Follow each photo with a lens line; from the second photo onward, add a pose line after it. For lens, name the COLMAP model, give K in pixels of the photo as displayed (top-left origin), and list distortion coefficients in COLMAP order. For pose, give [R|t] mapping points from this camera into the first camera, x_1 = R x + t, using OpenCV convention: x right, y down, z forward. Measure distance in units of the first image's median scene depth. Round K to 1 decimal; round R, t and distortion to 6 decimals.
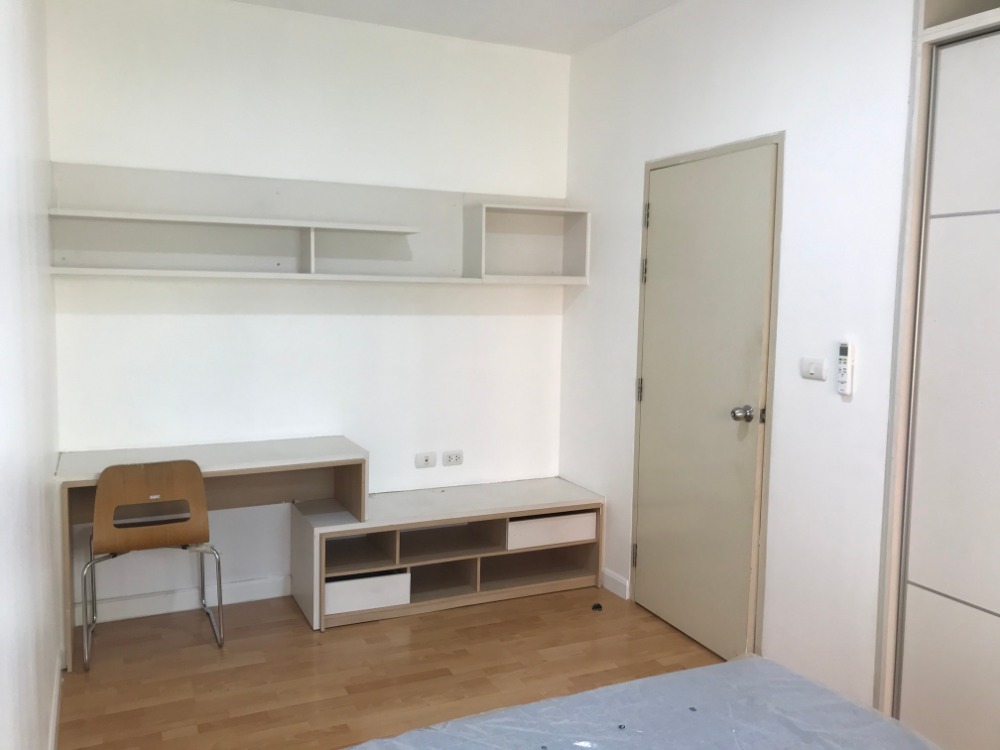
lens RADIAL K [[830.6, 0, 500.0], [0, 830.6, 375.0], [0, 0, 1]] dist [0.042950, -0.056581]
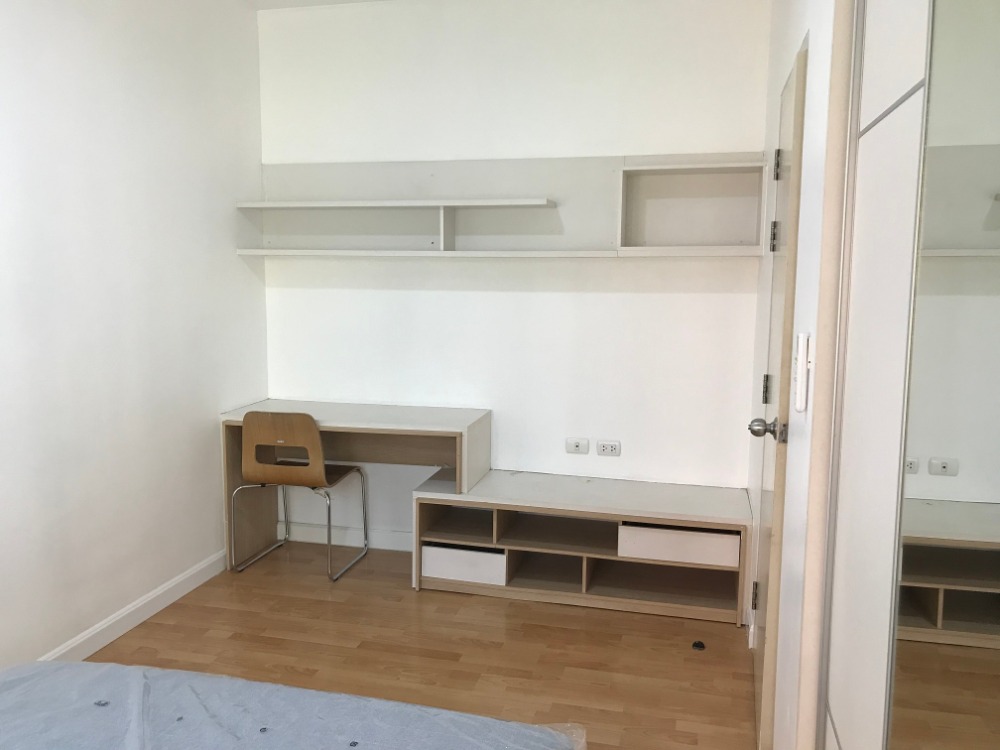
lens RADIAL K [[830.6, 0, 500.0], [0, 830.6, 375.0], [0, 0, 1]] dist [0.042950, -0.056581]
pose [[0.773225, 0.072903, -0.629927, 0.484704], [-0.058413, 0.997335, 0.043723, -0.015926], [0.631435, 0.002988, 0.775423, 0.236174]]
